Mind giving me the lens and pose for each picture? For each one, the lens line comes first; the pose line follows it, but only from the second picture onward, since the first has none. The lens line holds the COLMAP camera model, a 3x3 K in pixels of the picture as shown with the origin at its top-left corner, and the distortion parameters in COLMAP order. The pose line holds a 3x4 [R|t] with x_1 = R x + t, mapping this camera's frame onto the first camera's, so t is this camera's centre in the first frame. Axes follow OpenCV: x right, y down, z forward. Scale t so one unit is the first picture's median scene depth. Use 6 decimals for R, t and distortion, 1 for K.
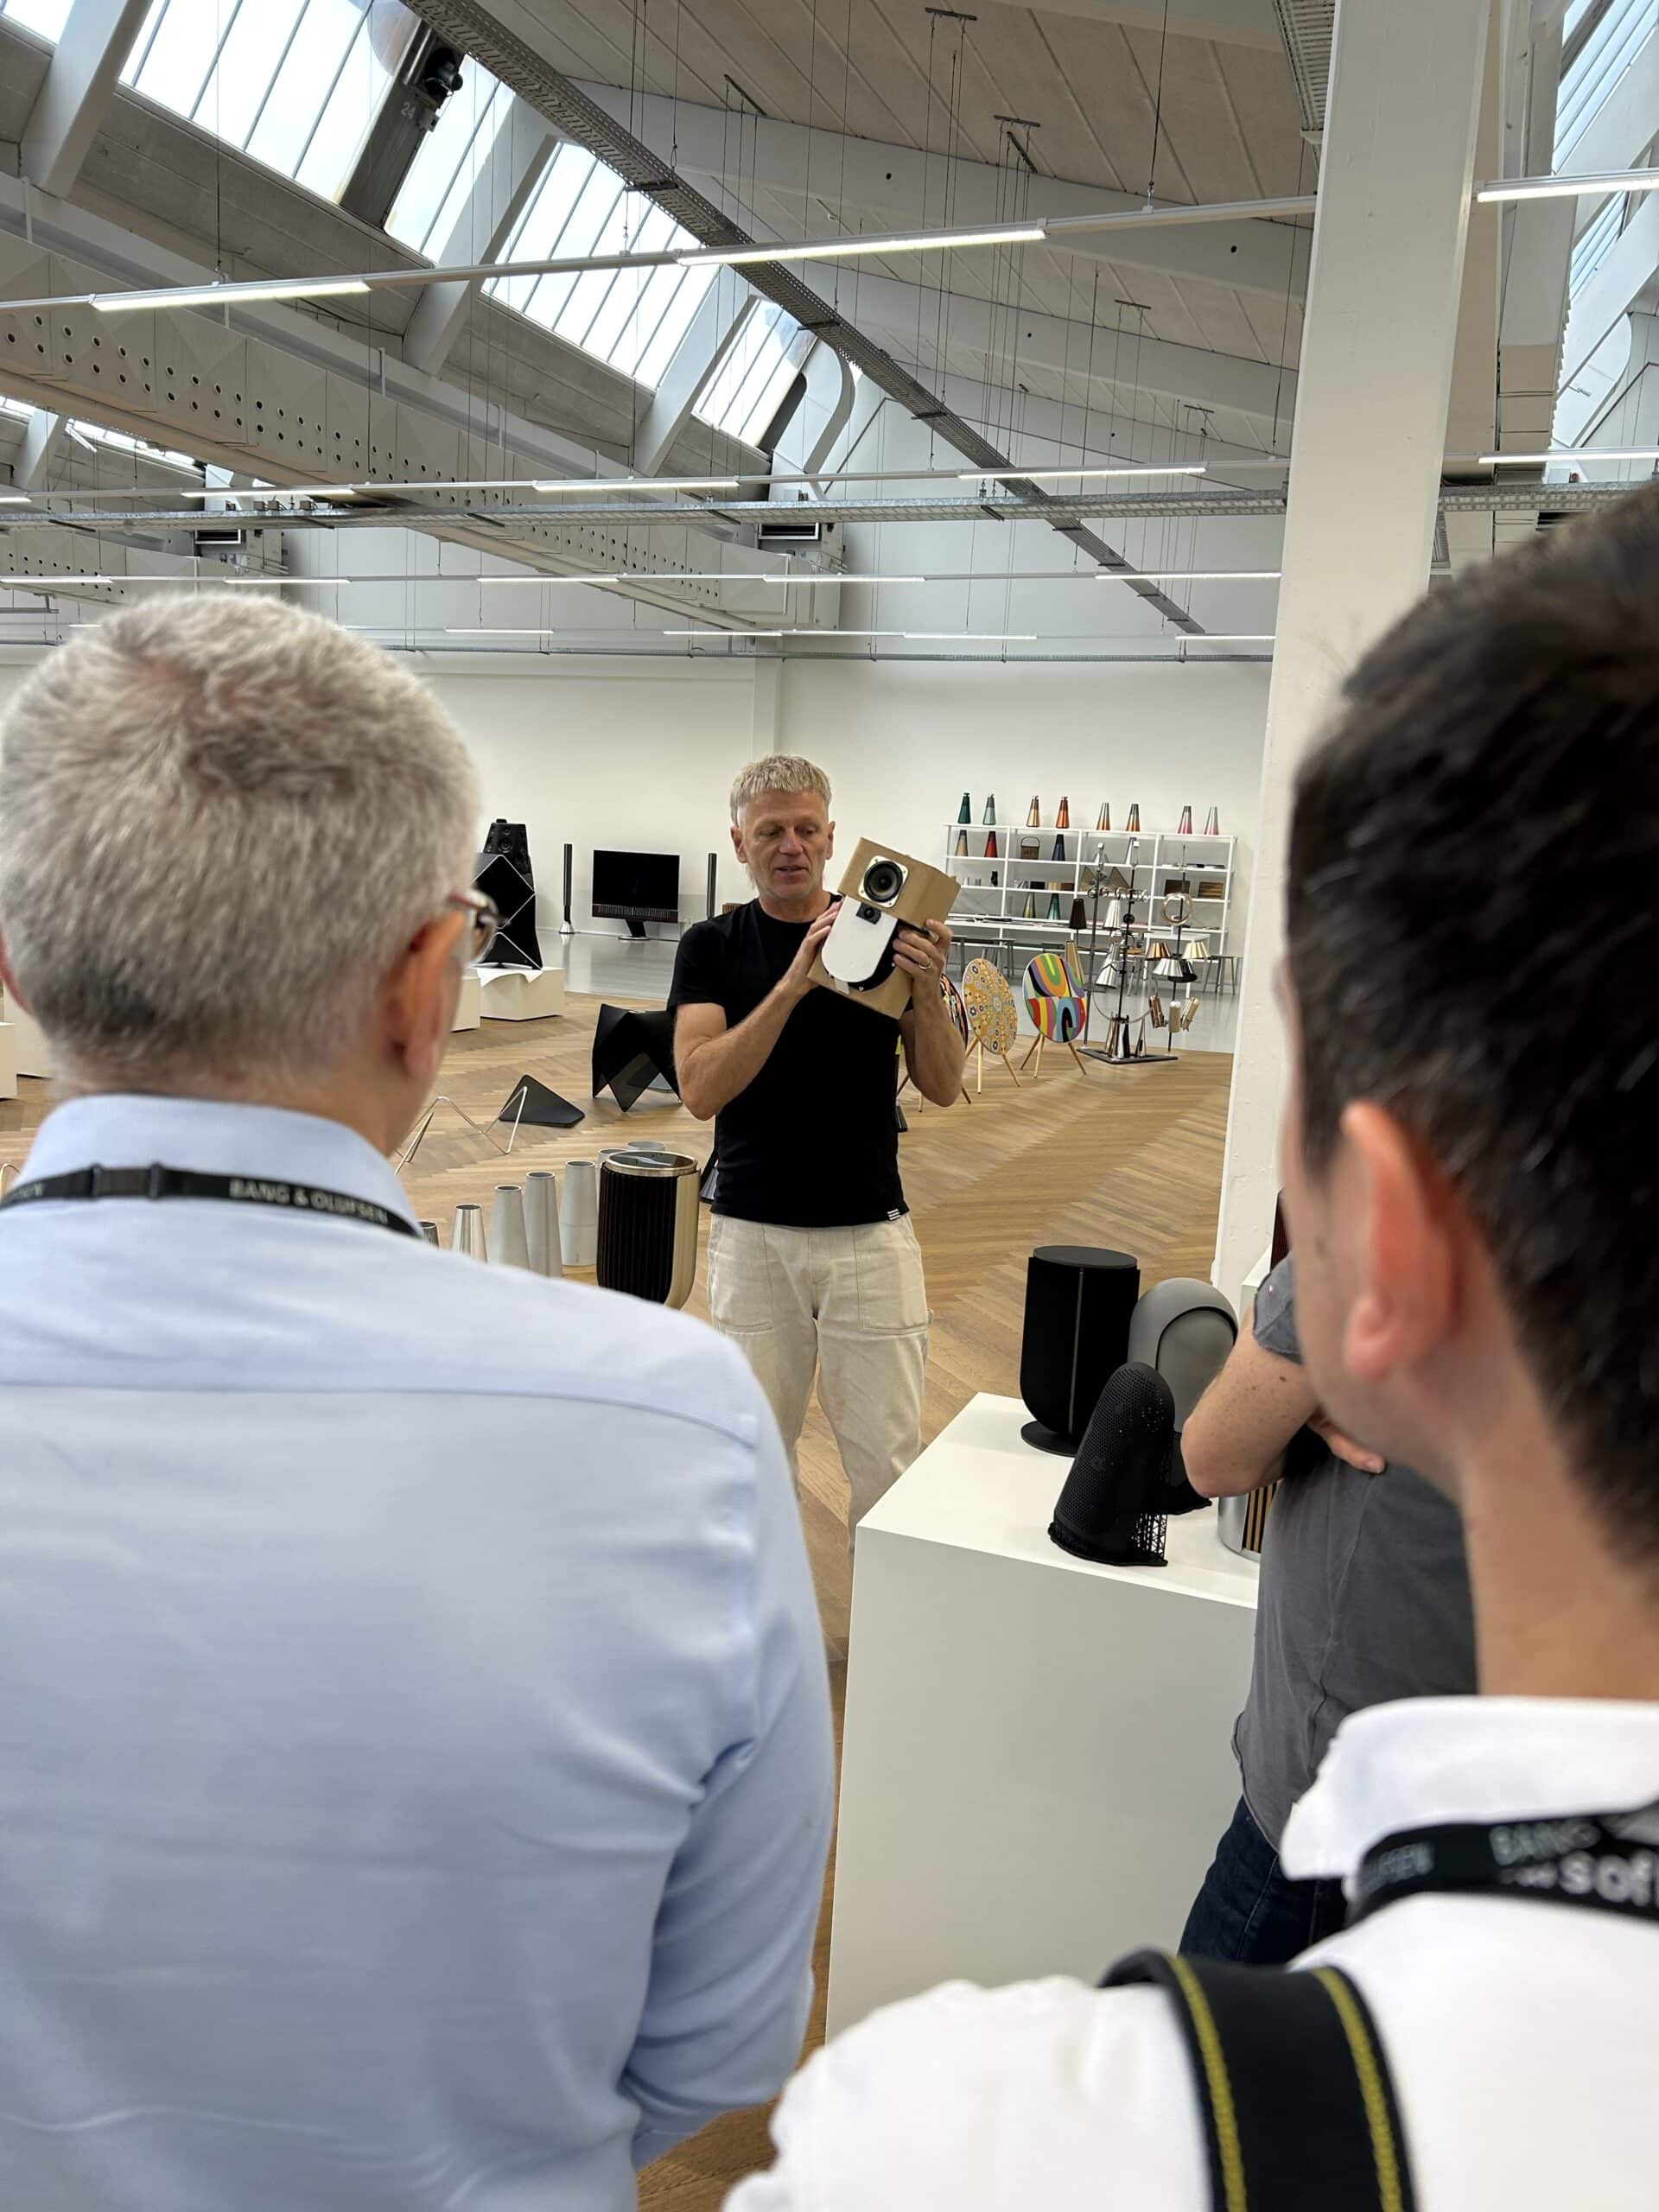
lens RADIAL K [[1667.7, 0, 813.6], [0, 1667.7, 1112.1], [0, 0, 1]] dist [0.042440, -0.044102]
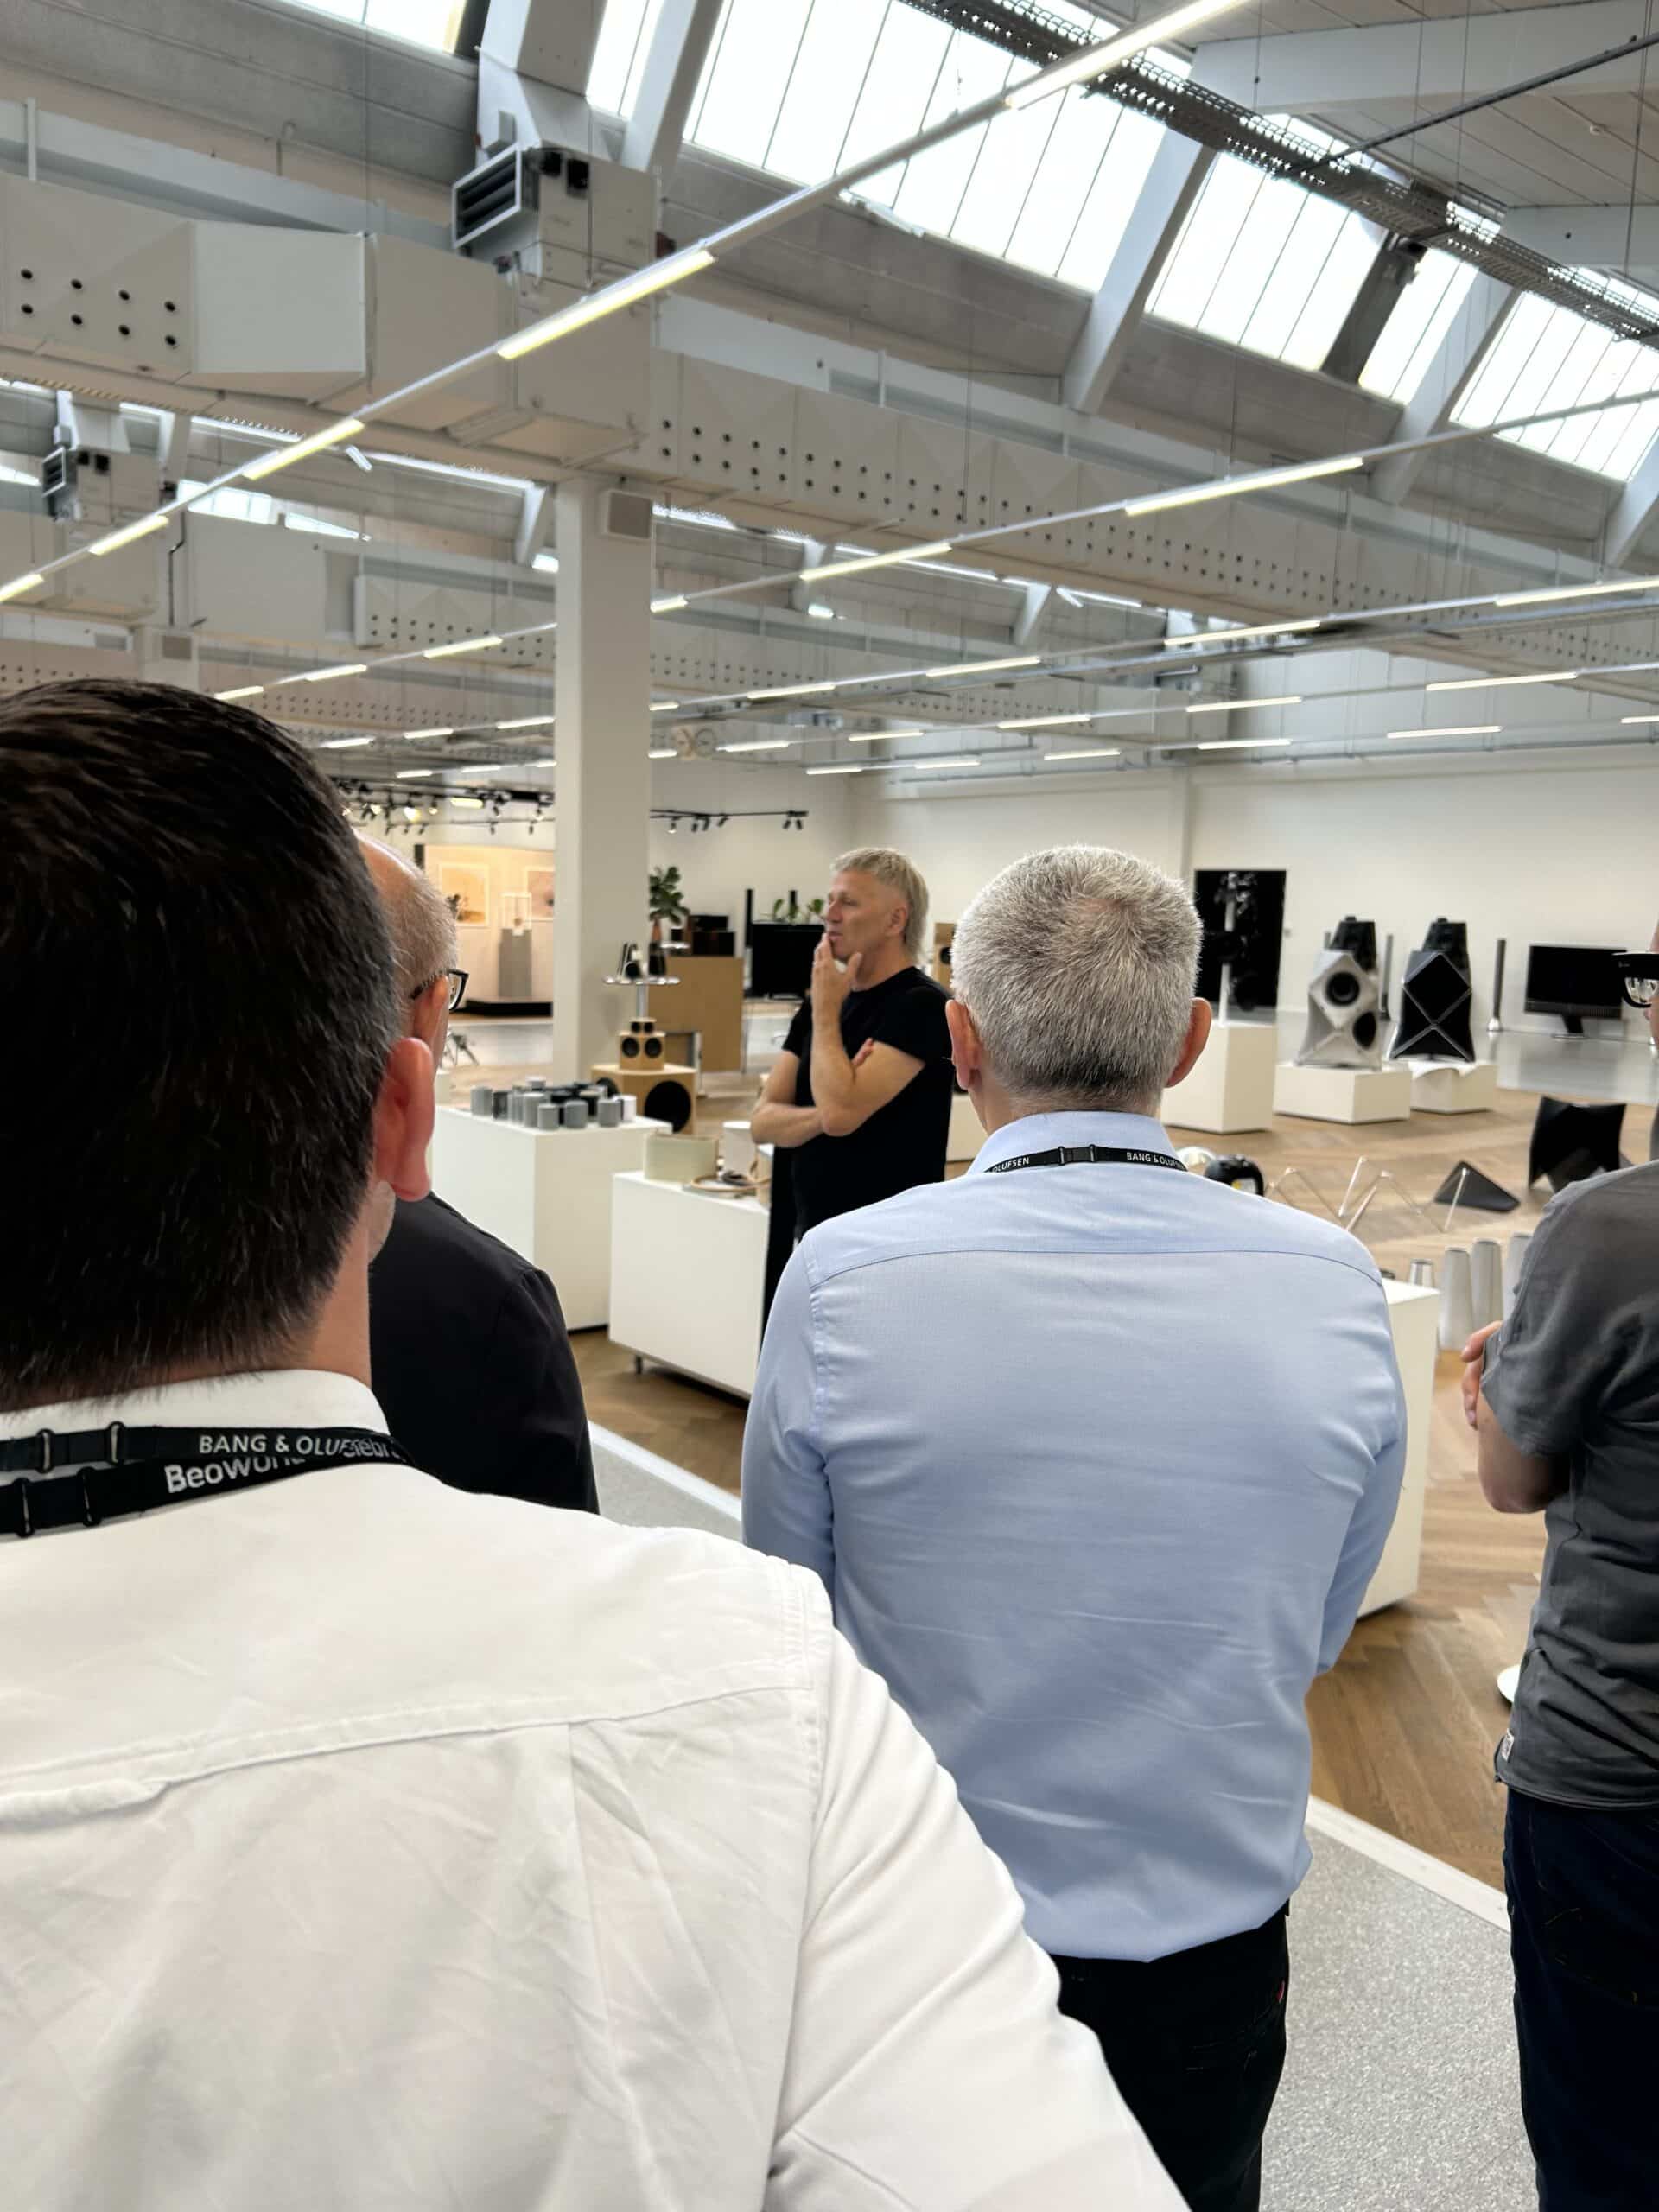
lens RADIAL K [[1667.7, 0, 836.8], [0, 1667.7, 1114.4], [0, 0, 1]] dist [0.042440, -0.044102]
pose [[0.870250, 0.036333, -0.491268, 0.001430], [-0.063686, 0.997205, -0.039064, 0.011594], [0.488476, 0.065282, 0.870132, -0.084290]]
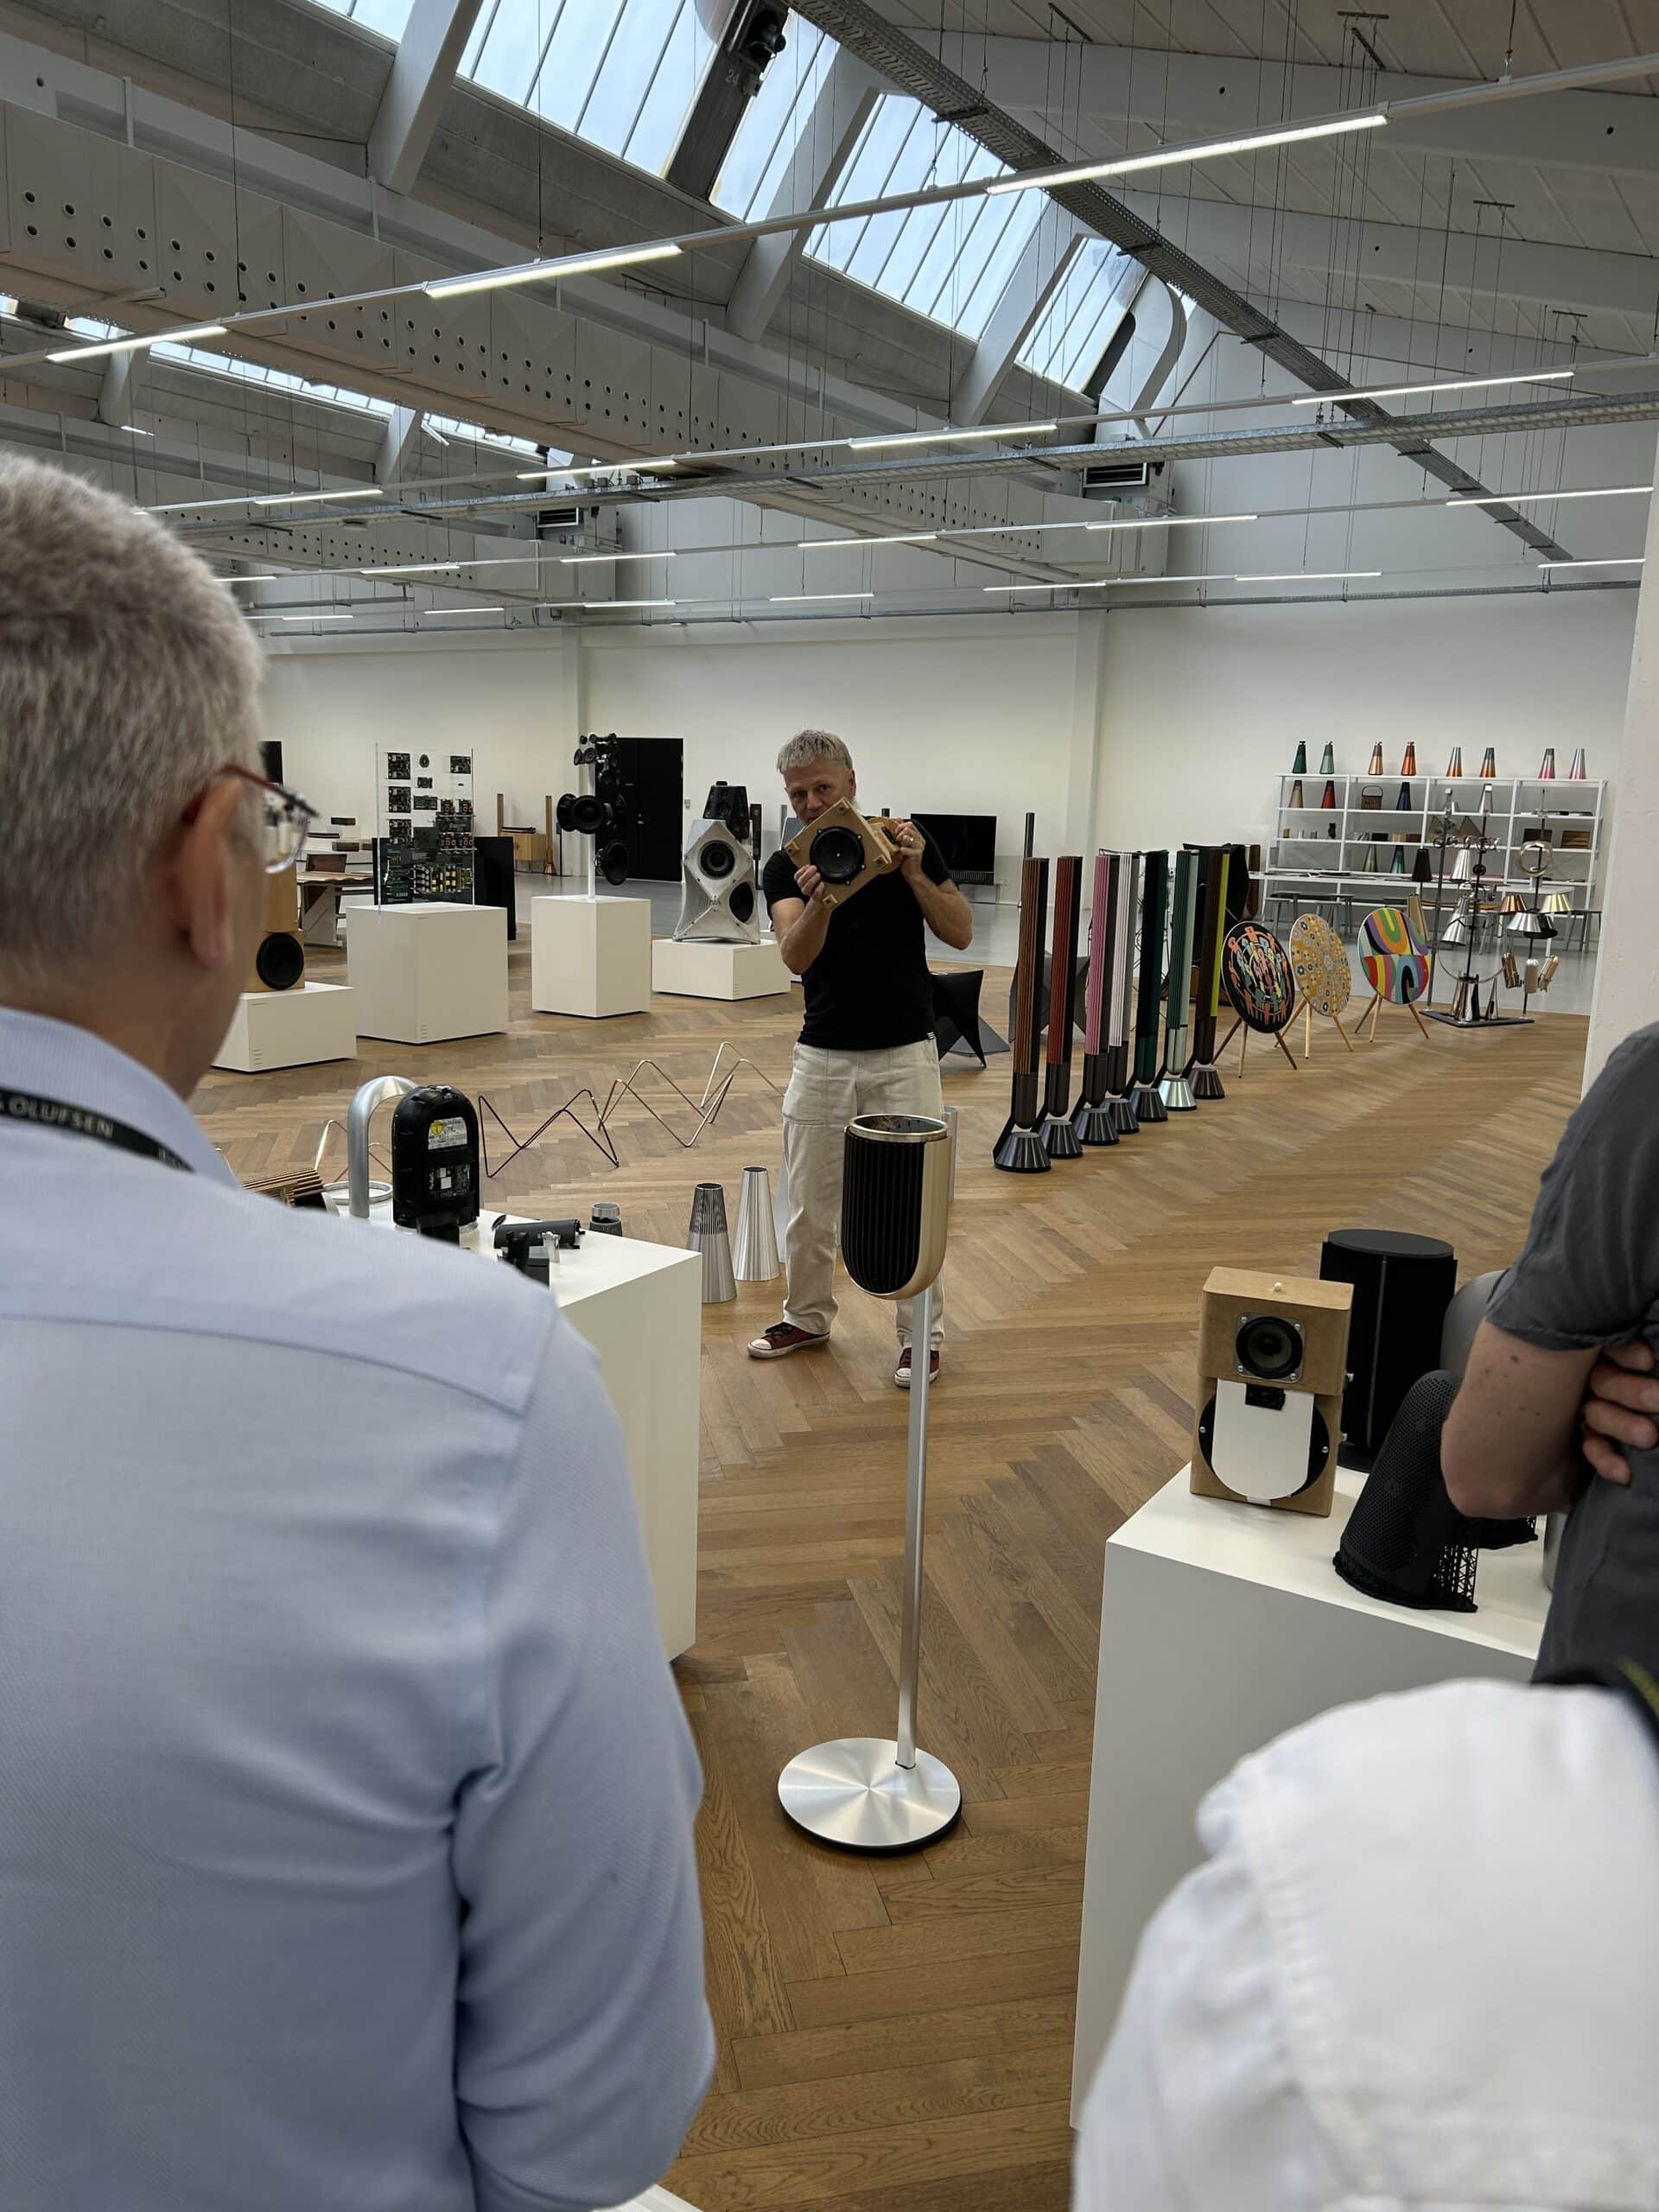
lens RADIAL K [[1667.7, 0, 815.6], [0, 1667.7, 1099.0], [0, 0, 1]] dist [0.042440, -0.044102]
pose [[0.981591, 0.009982, -0.190735, 0.006450], [-0.007461, 0.999875, 0.013932, 0.000406], [0.190850, -0.012253, 0.981543, 0.016608]]
